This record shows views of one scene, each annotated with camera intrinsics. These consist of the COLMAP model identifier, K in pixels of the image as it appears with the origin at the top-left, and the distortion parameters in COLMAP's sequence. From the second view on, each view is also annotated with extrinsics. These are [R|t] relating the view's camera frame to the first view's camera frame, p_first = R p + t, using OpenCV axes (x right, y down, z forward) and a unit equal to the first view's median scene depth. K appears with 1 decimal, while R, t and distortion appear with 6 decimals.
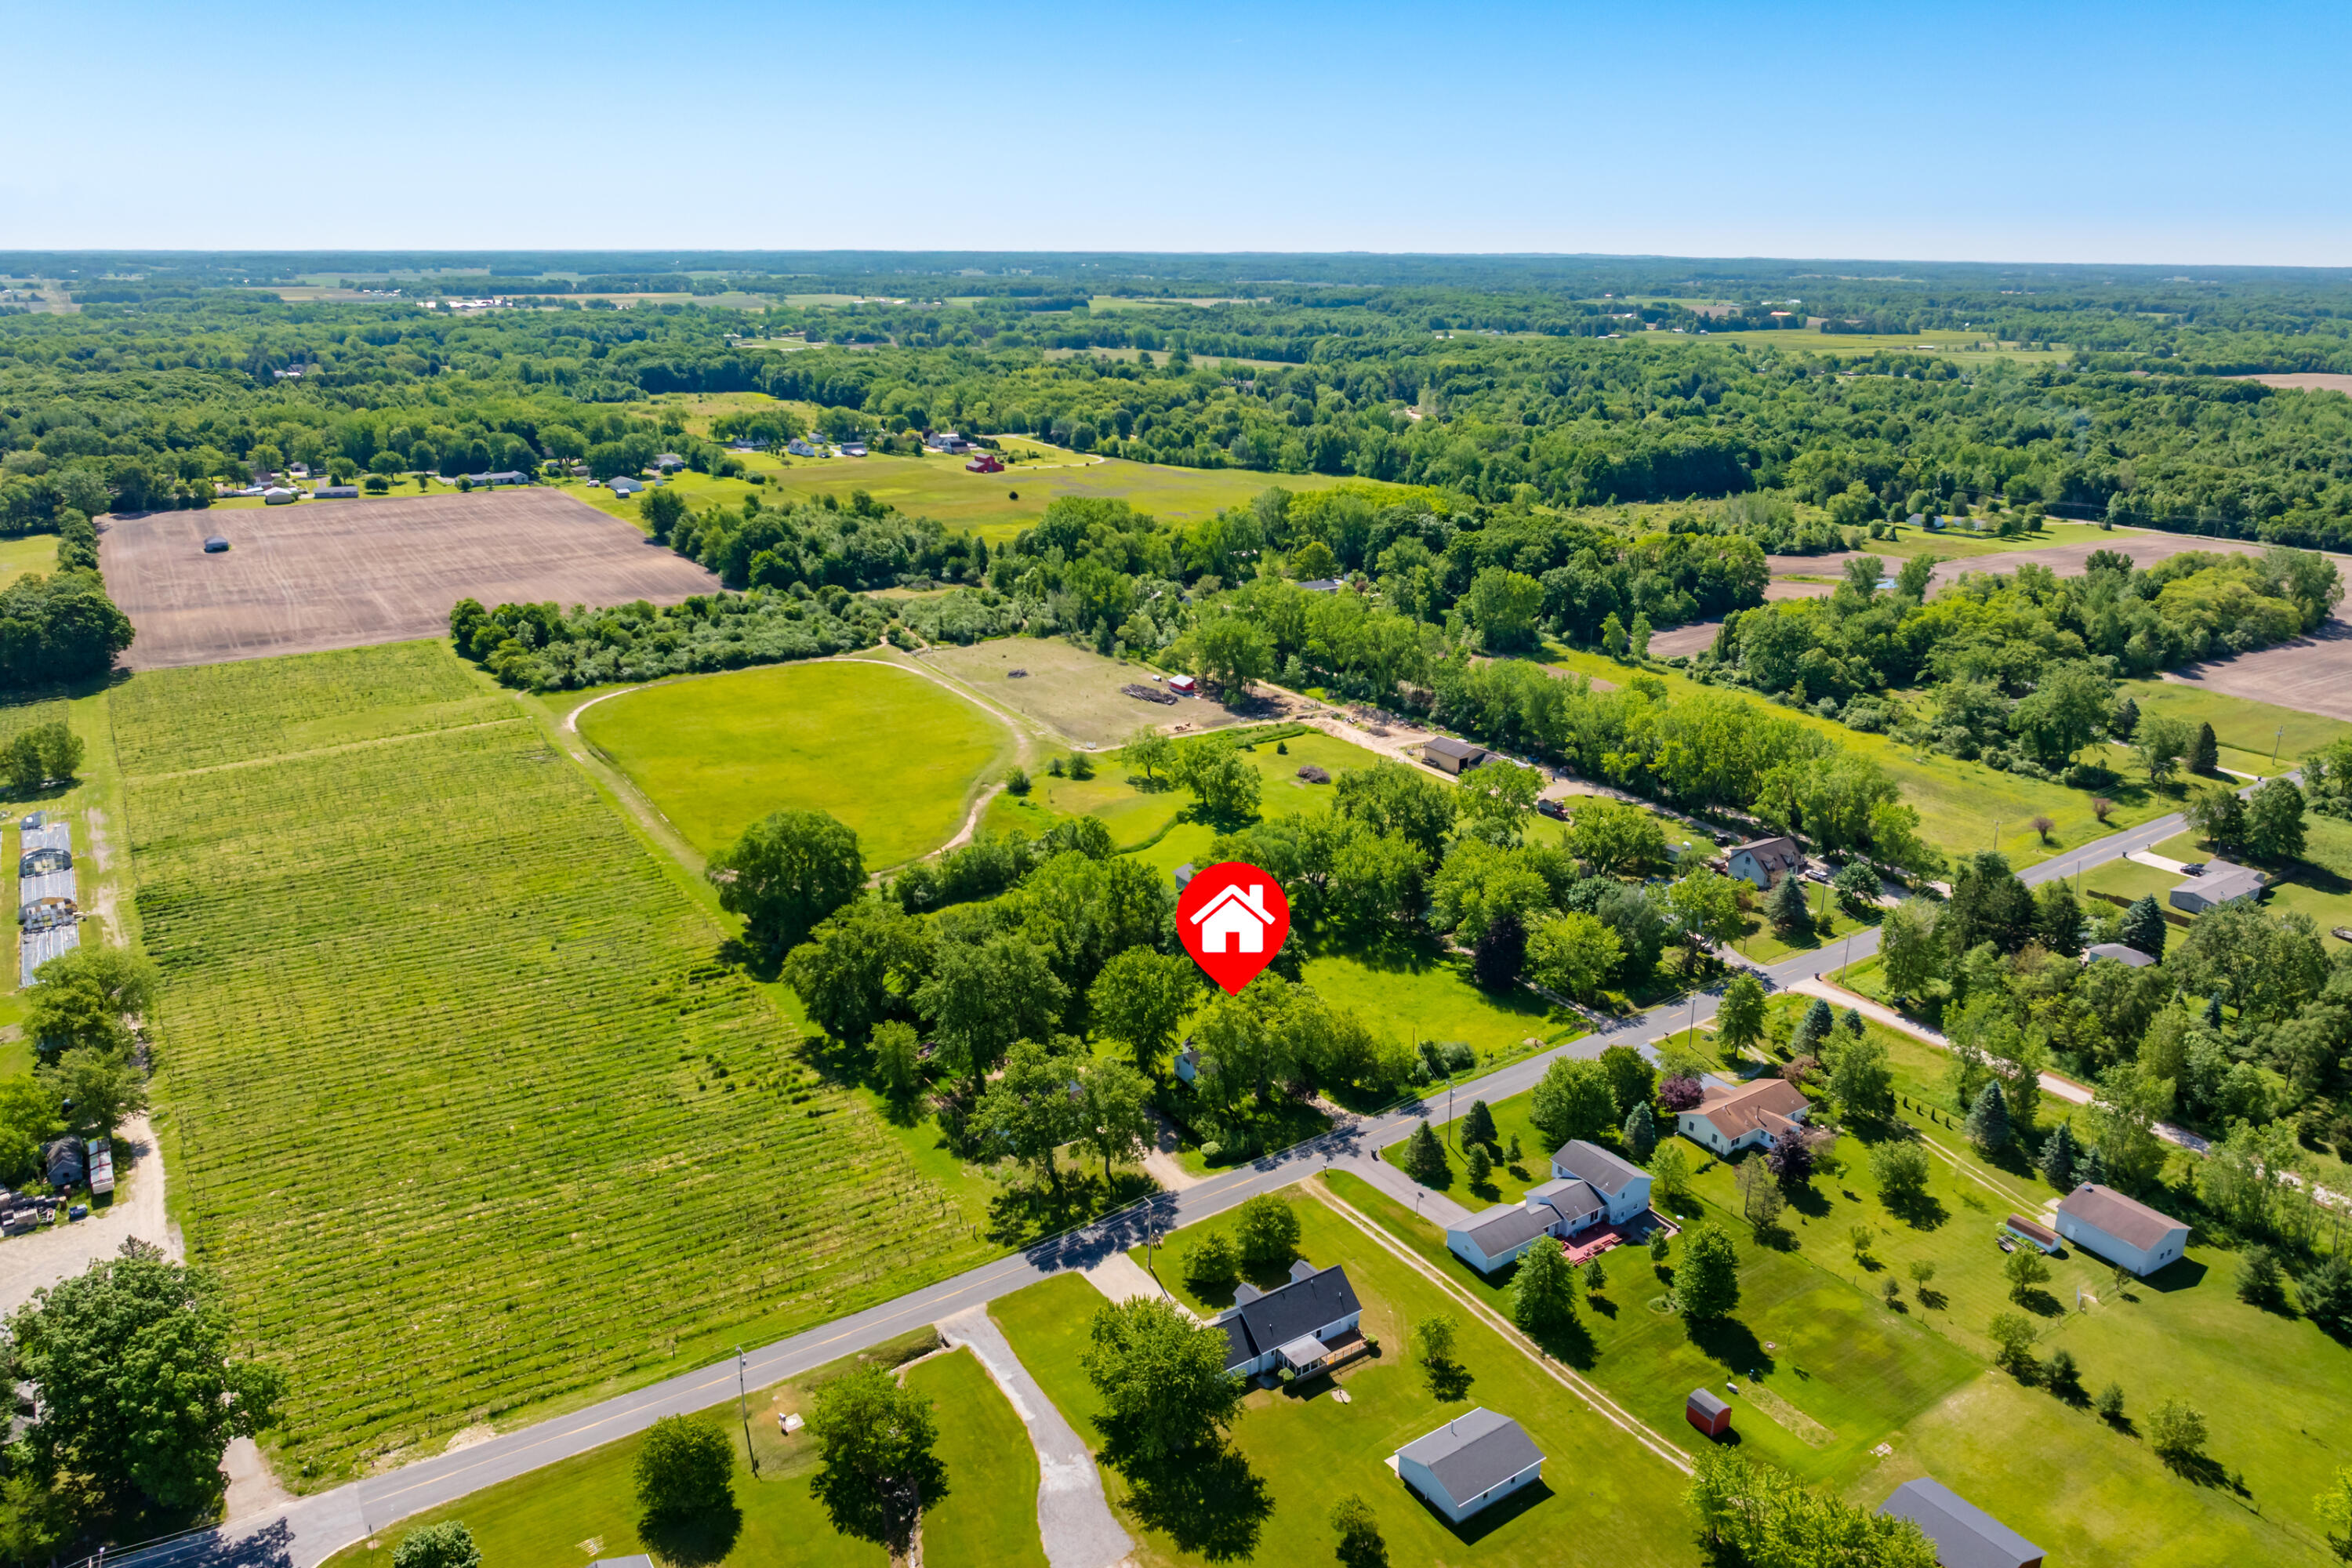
lens RADIAL K [[1595.8, 0, 1176.0], [0, 1595.8, 784.0], [0, 0, 1]] dist [-0.014439, 0.000687]
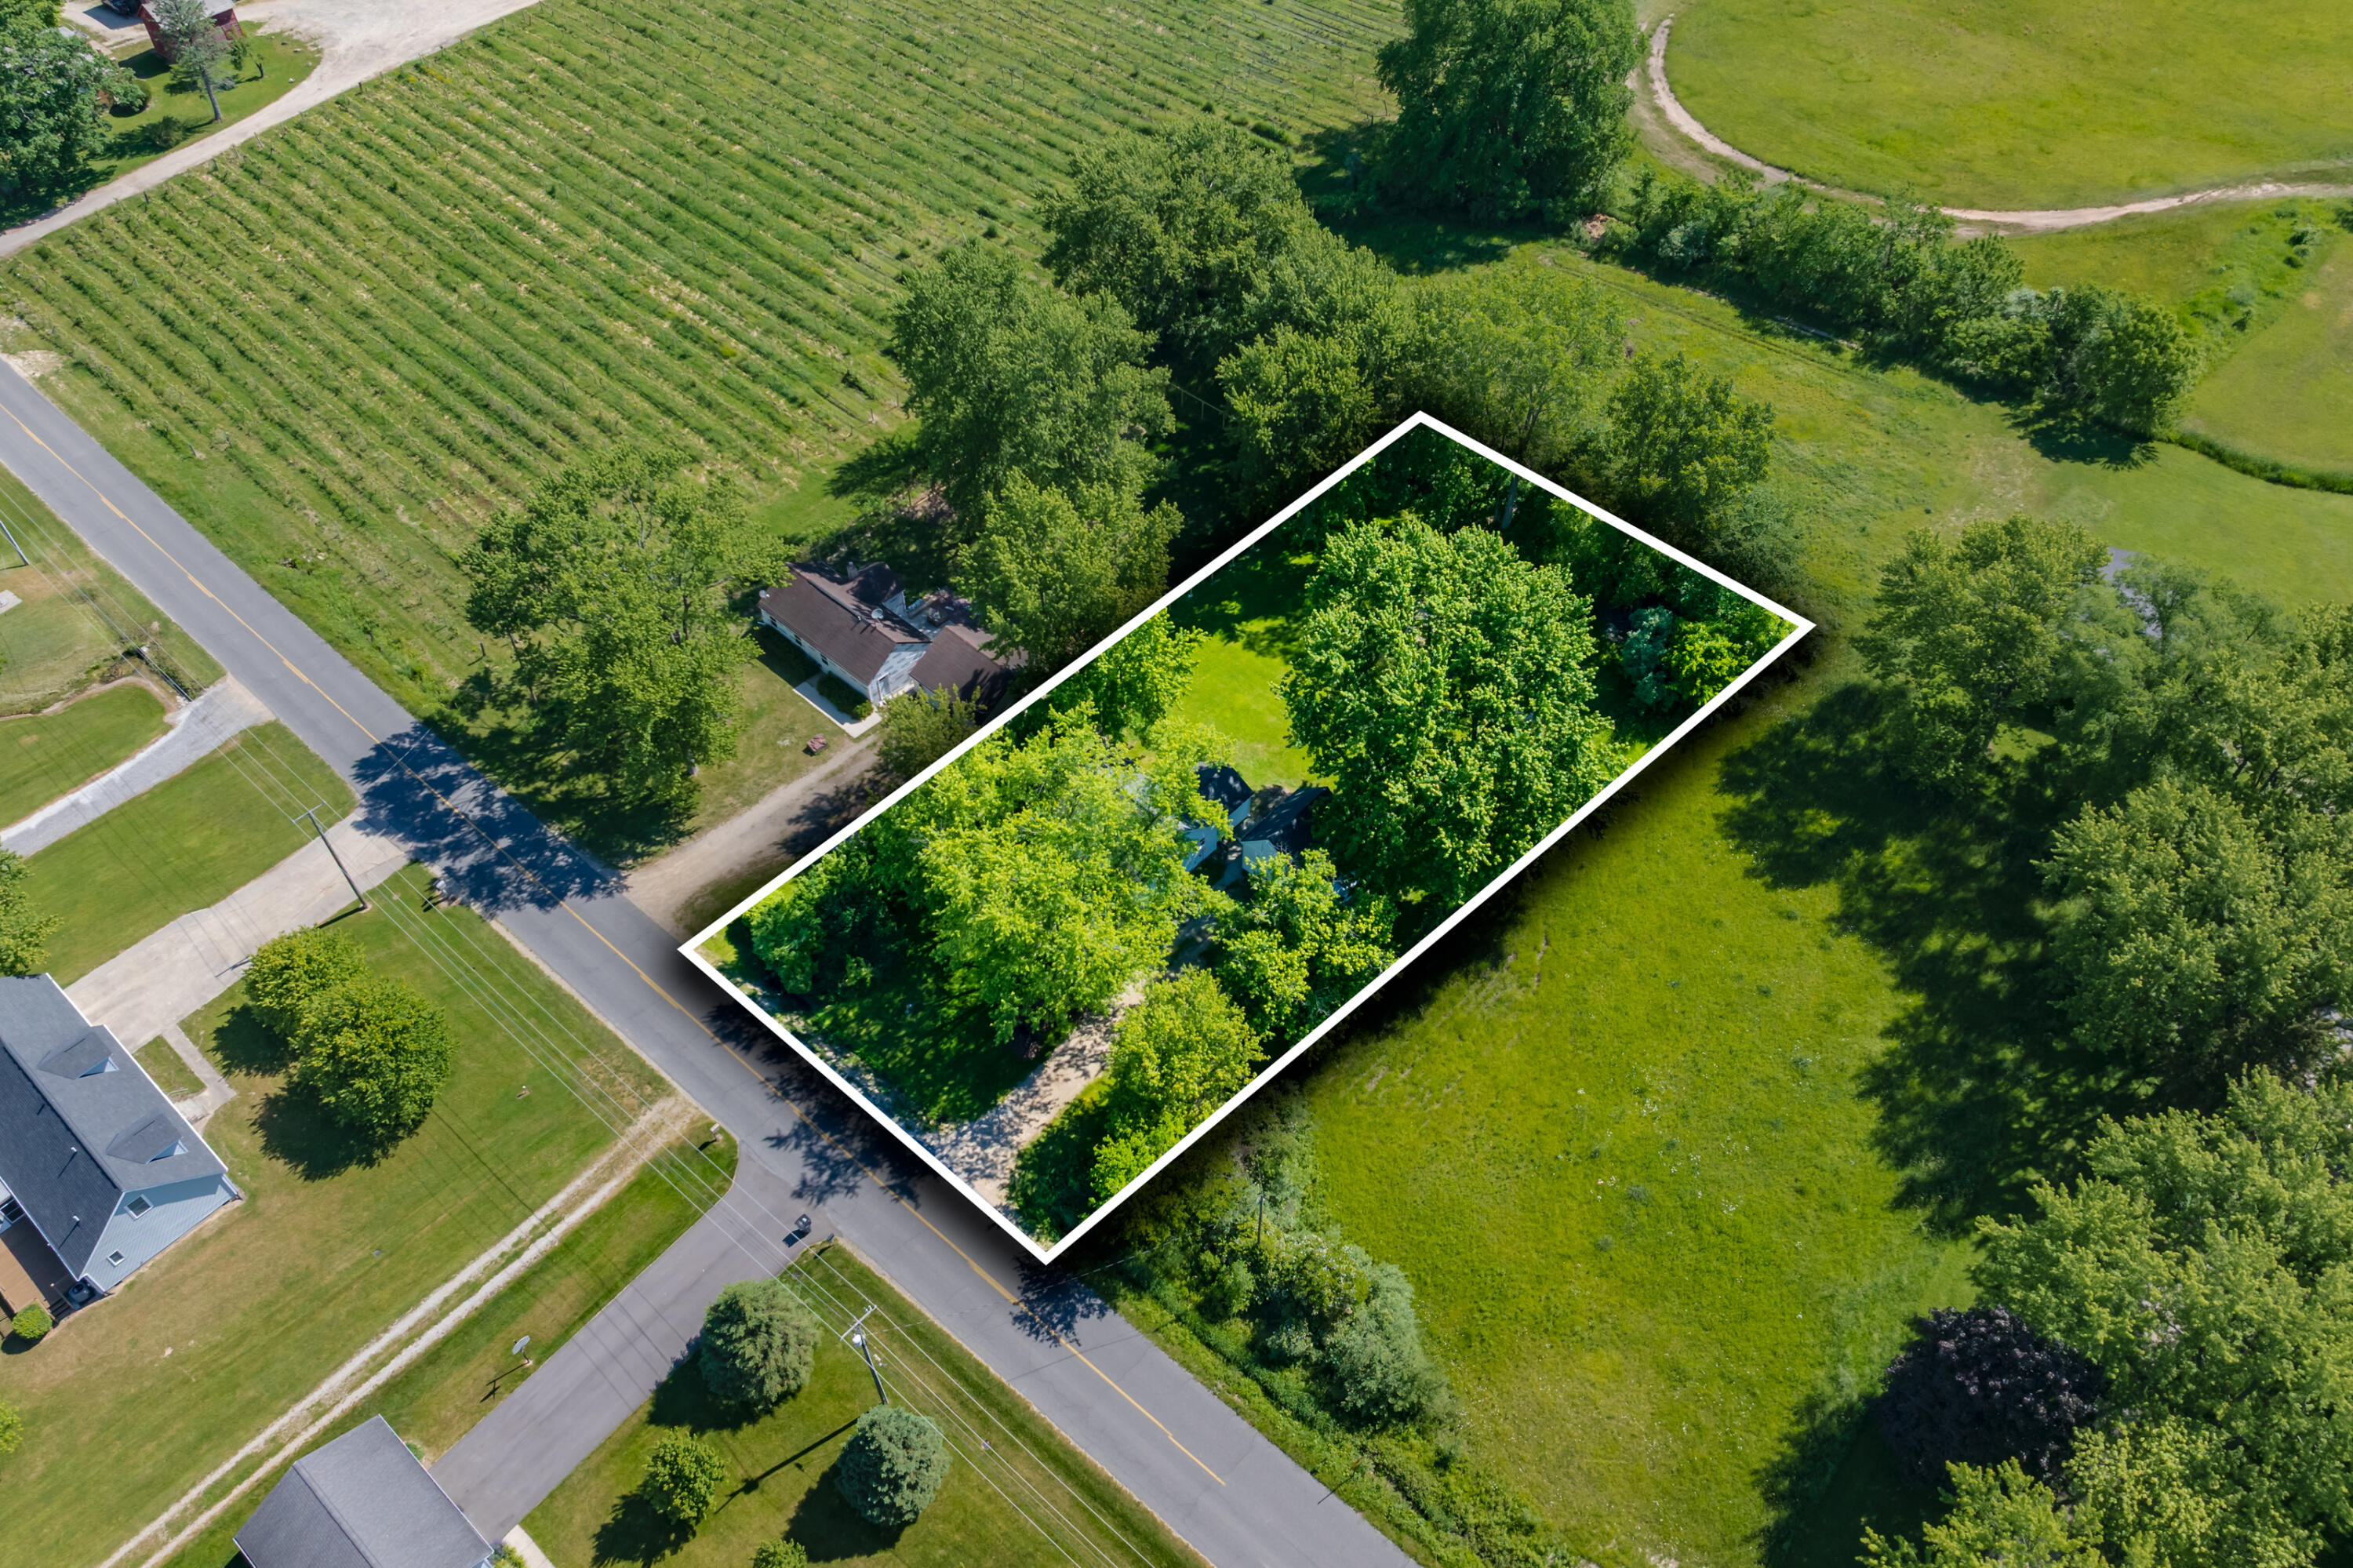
lens RADIAL K [[1698.3, 0, 1176.5], [0, 1698.3, 784.0], [0, 0, 1]] dist [-0.016273, -0.001482]
pose [[0.263706, 0.721812, -0.639880, 0.215449], [-0.292432, 0.691966, 0.660050, -0.096227], [0.919208, 0.013062, 0.393557, 0.582735]]
